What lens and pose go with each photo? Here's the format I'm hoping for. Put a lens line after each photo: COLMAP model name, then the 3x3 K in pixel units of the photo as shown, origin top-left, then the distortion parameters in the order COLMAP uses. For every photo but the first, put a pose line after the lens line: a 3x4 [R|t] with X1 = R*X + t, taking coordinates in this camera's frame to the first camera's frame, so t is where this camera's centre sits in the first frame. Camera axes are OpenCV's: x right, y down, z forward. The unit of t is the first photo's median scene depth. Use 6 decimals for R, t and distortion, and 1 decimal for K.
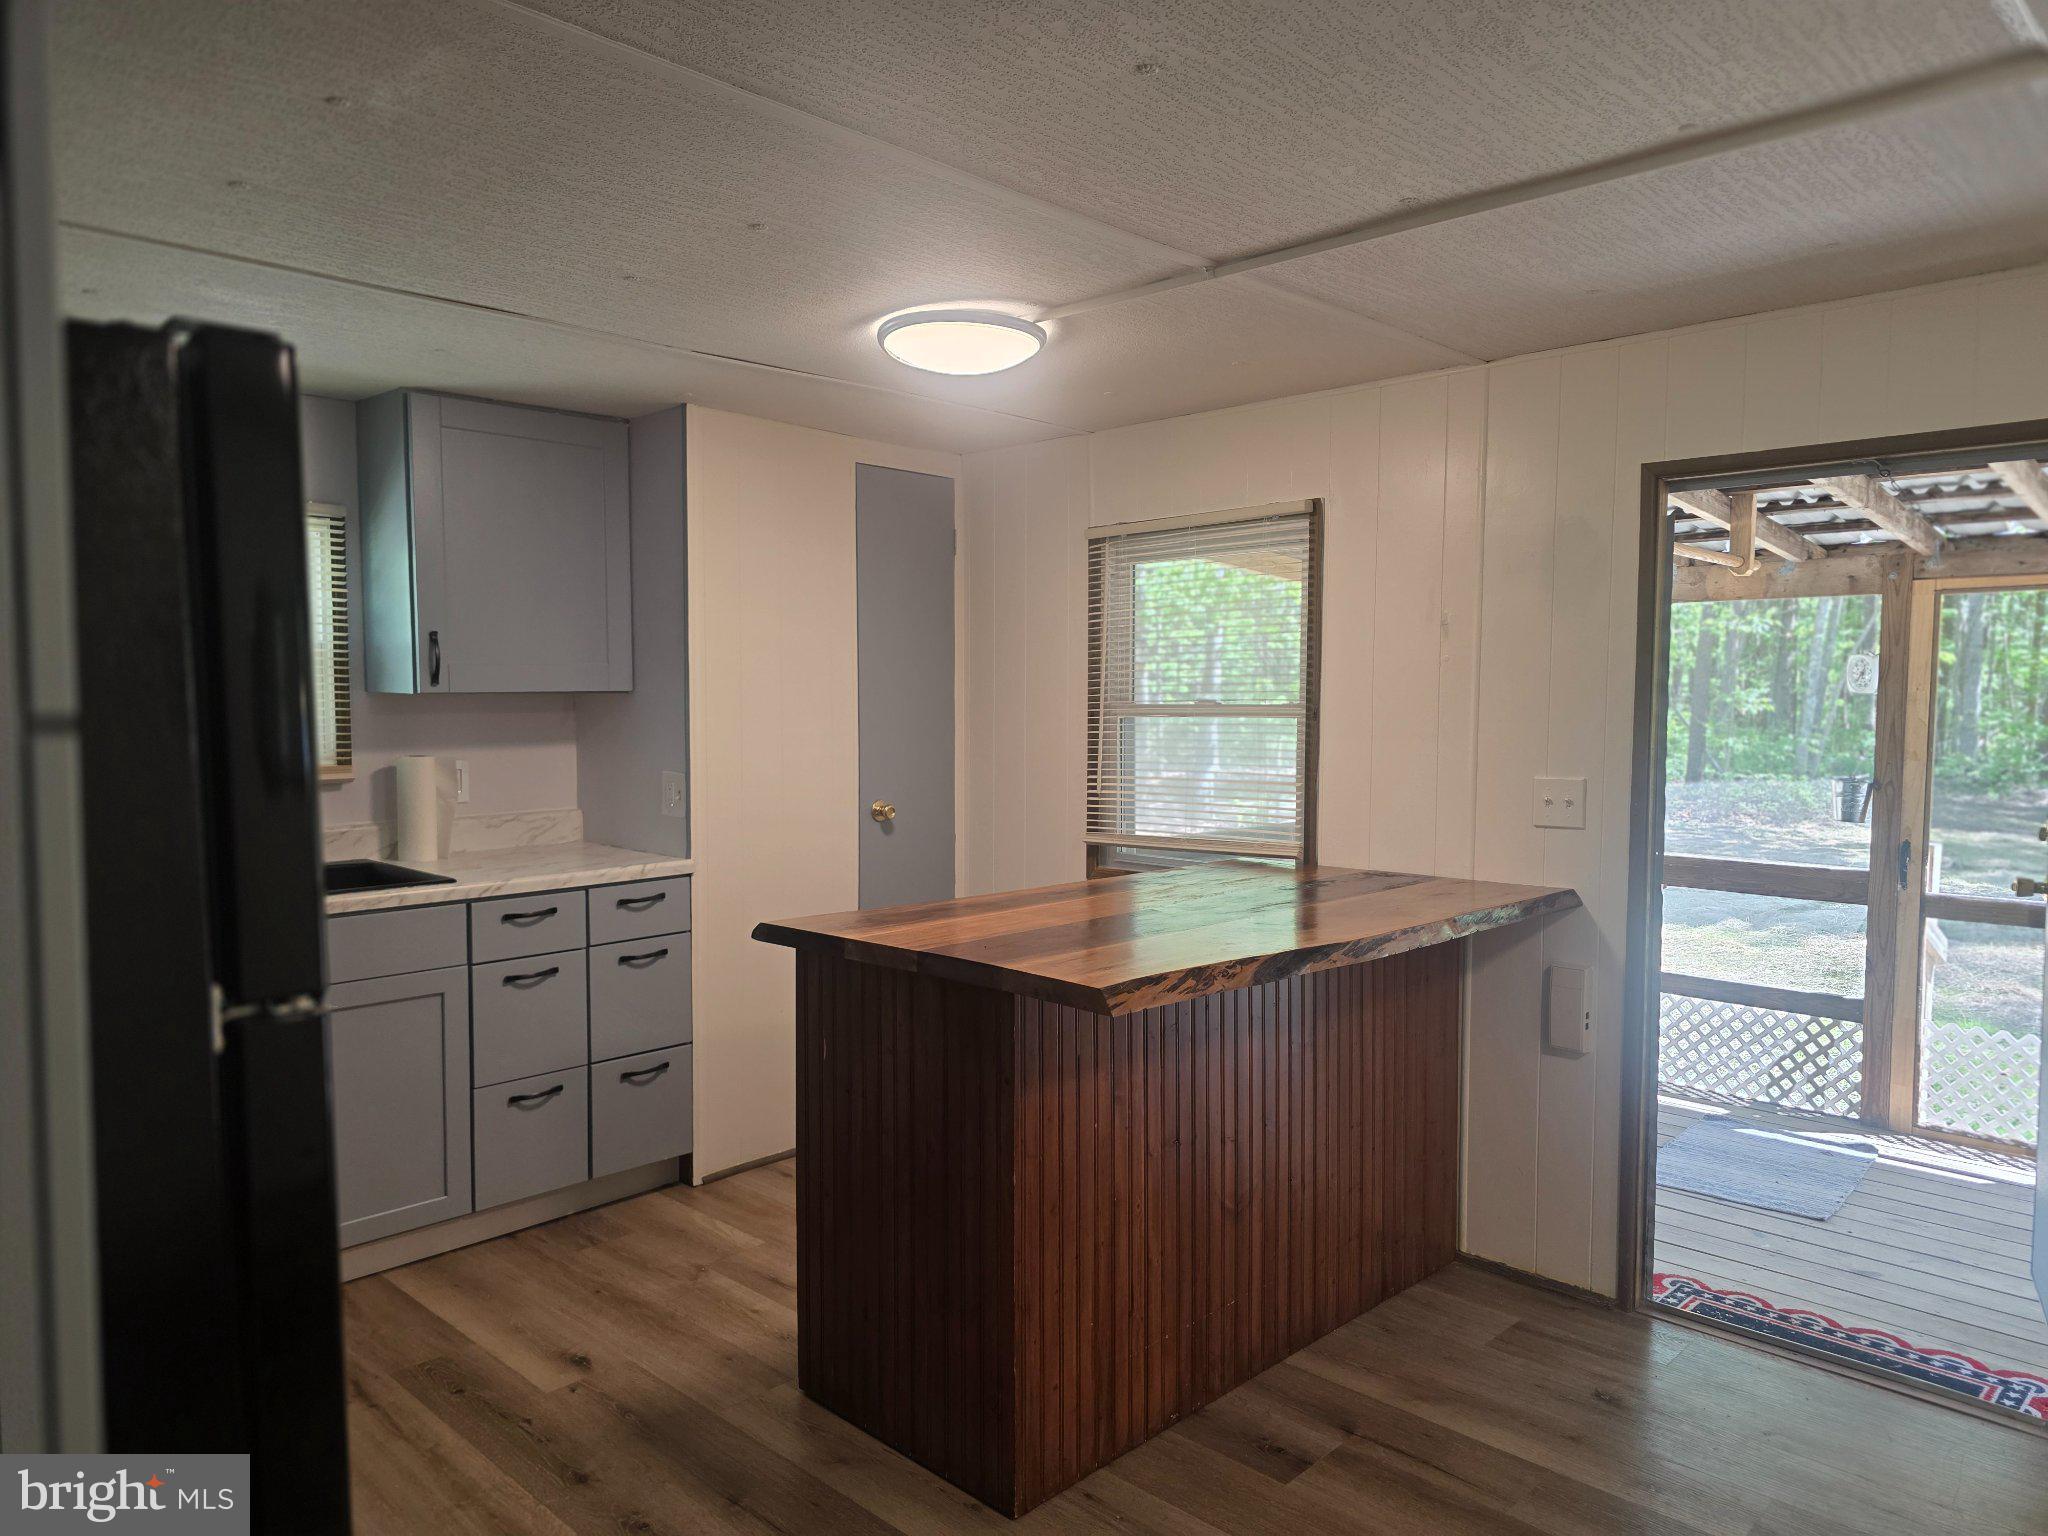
lens RADIAL K [[1403.4, 0, 1033.5], [0, 1403.4, 776.3], [0, 0, 1]] dist [0.046512, -0.029106]
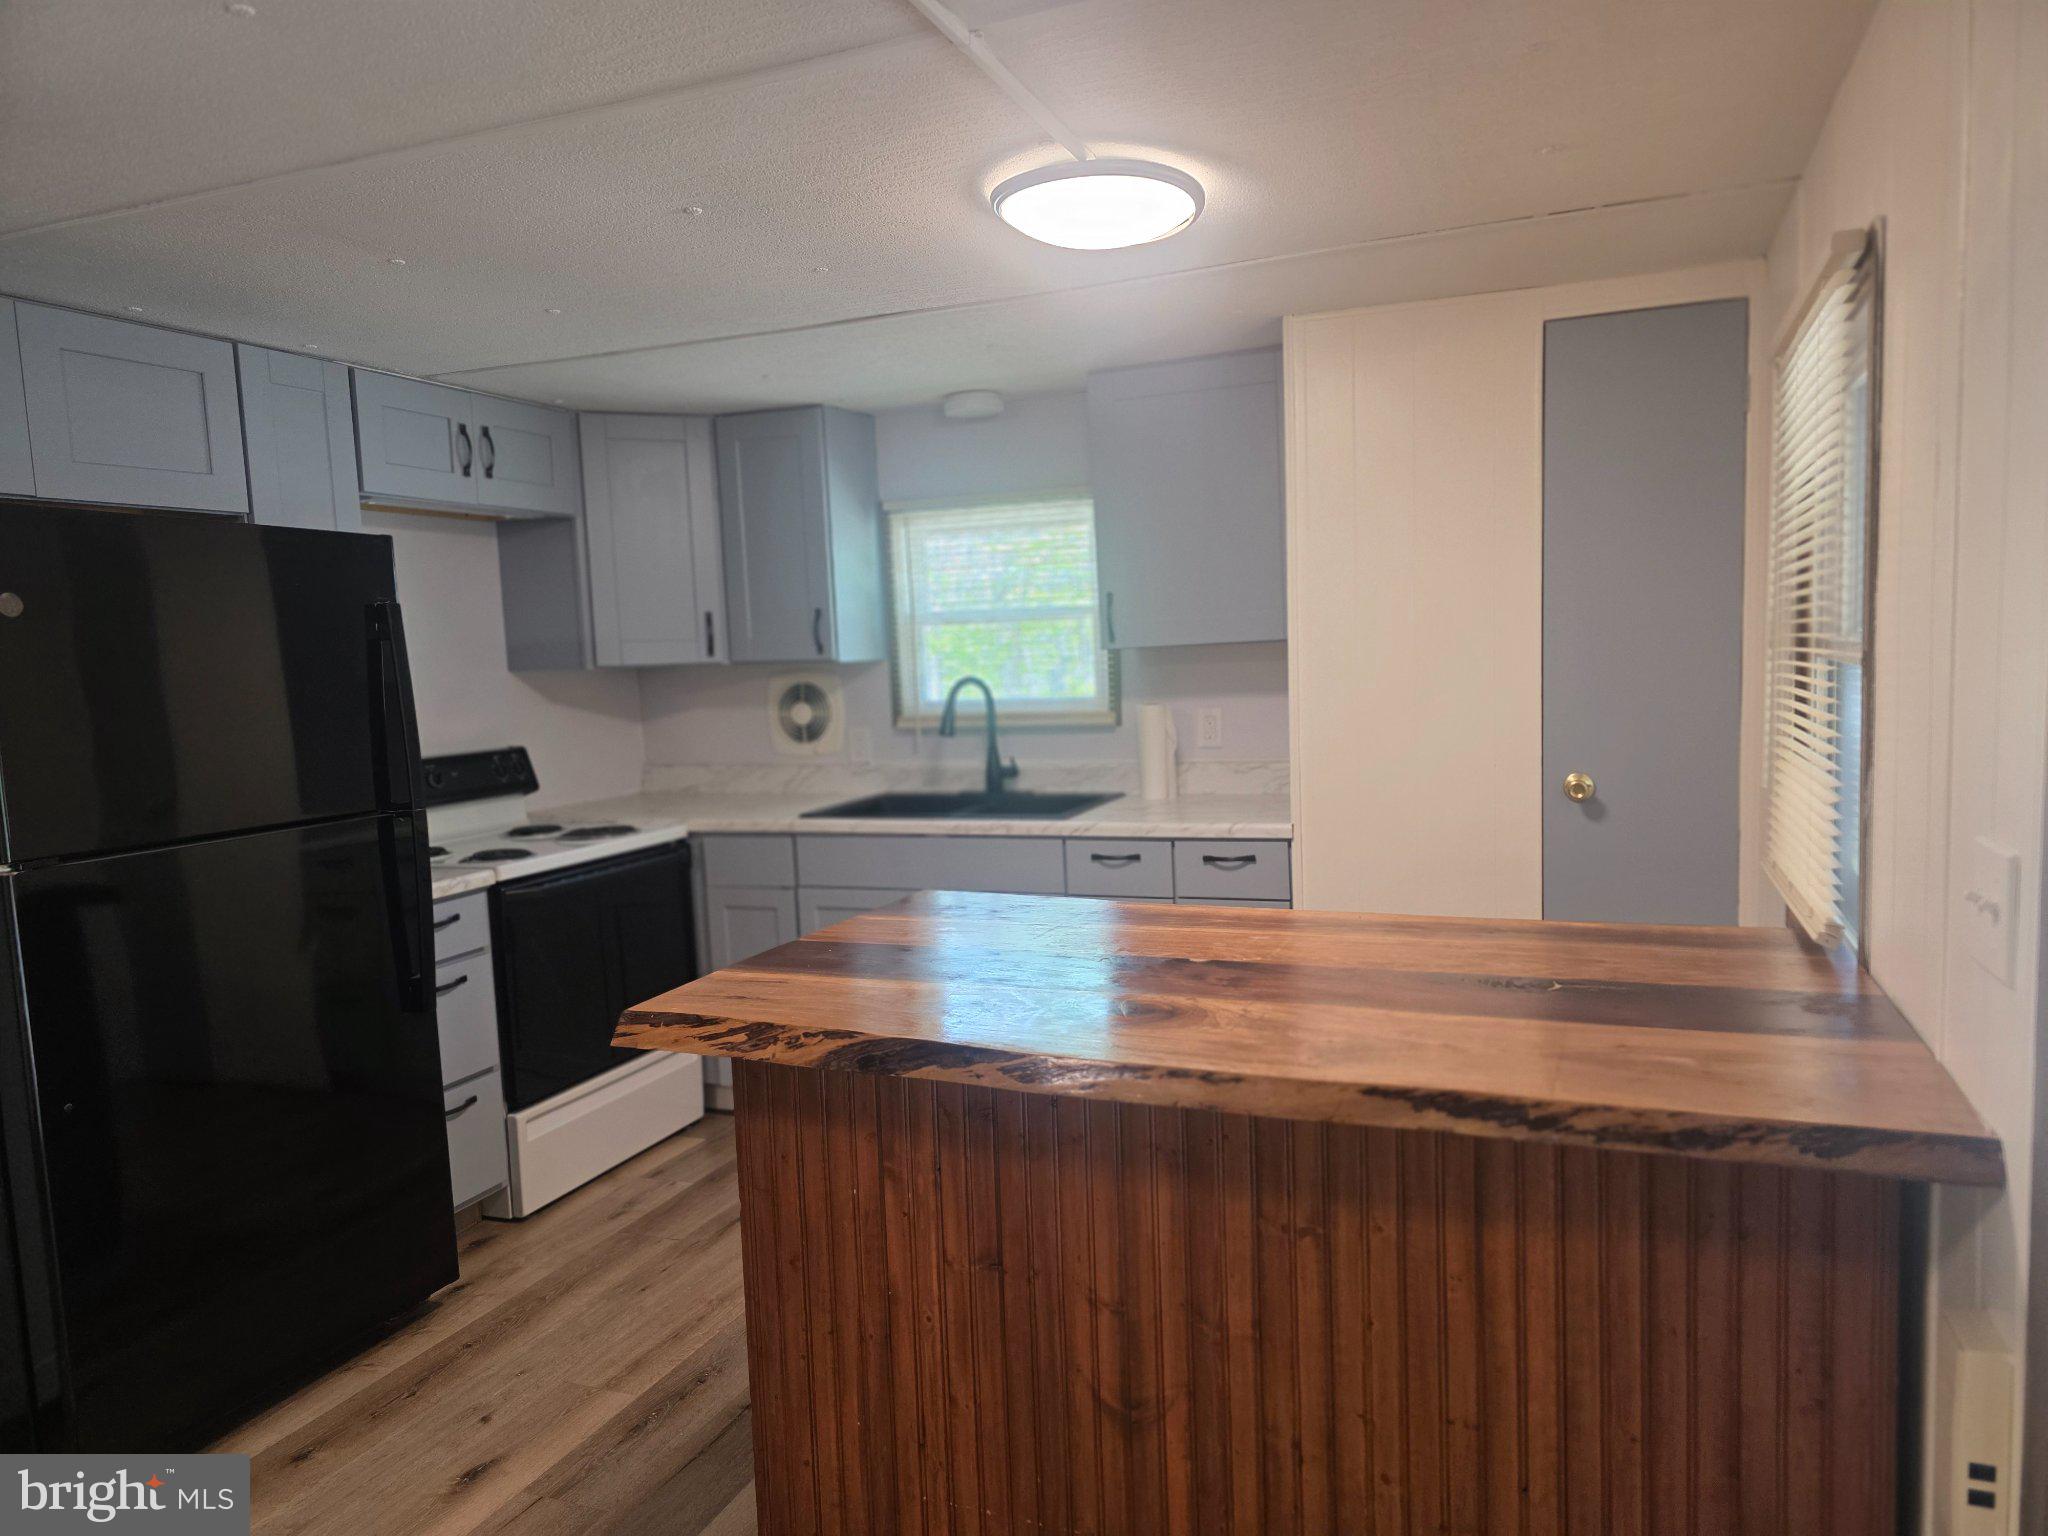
lens RADIAL K [[1403.4, 0, 1031.6], [0, 1403.4, 766.0], [0, 0, 1]] dist [0.046512, -0.029106]
pose [[0.363598, 0.067865, -0.929081, 0.682362], [-0.012439, 0.997608, 0.068002, -0.047286], [0.931473, -0.013169, 0.363572, 0.656099]]
